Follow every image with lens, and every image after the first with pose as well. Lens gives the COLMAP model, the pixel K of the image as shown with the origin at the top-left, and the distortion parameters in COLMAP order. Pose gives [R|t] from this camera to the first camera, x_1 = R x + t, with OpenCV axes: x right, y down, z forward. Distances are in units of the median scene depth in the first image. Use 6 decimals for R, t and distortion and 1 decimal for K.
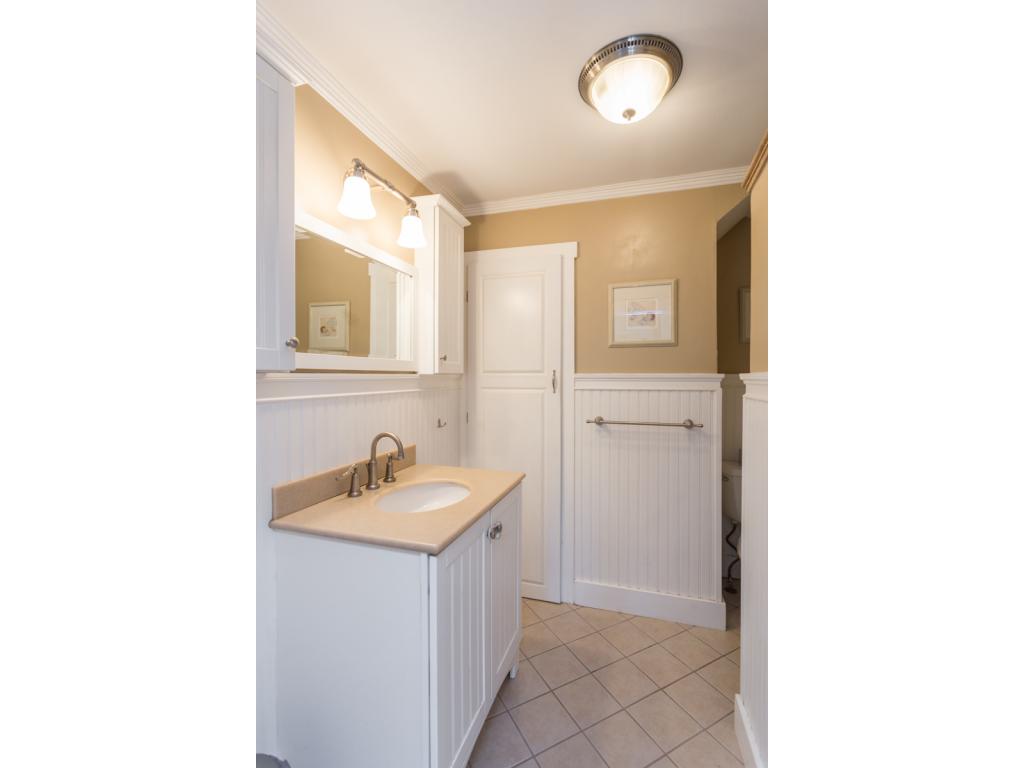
lens RADIAL K [[400.8, 0, 521.9], [0, 400.8, 385.1], [0, 0, 1]] dist [0.000154, 0.000077]
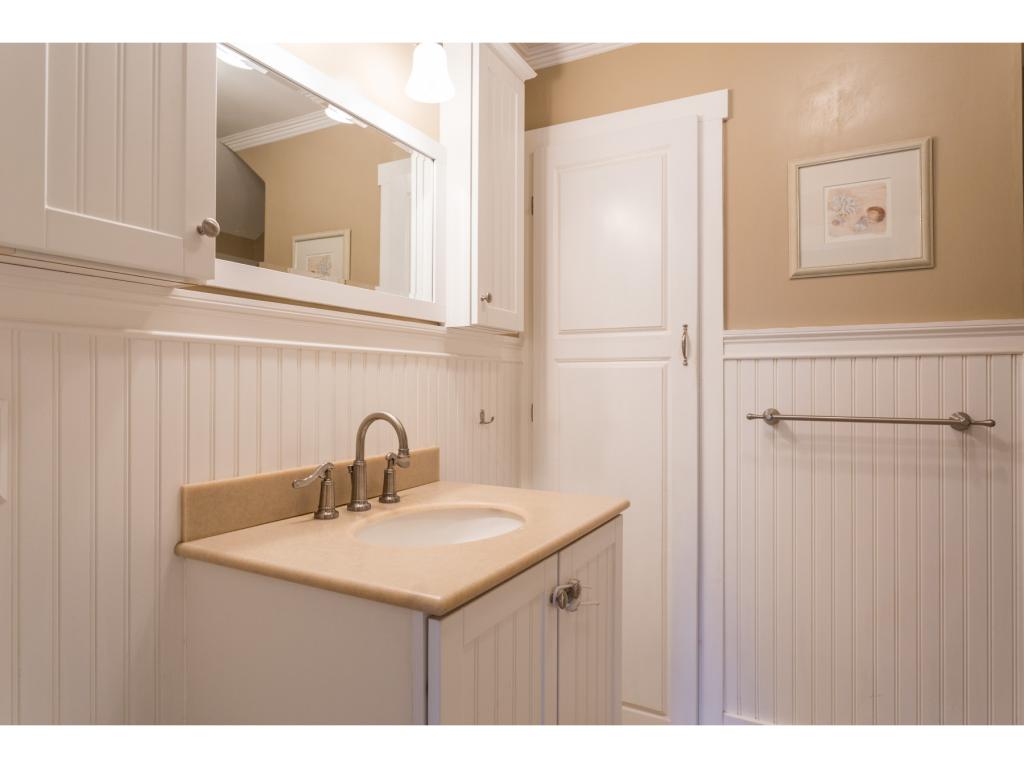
lens RADIAL K [[624.3, 0, 512.0], [0, 624.3, 384.0], [0, 0, 1]] dist [0.001291, 0.002880]
pose [[0.980605, 0.001458, -0.195987, 0.016501], [-0.007307, 0.999549, -0.029122, 0.077473], [0.195856, 0.029989, 0.980174, 0.118229]]
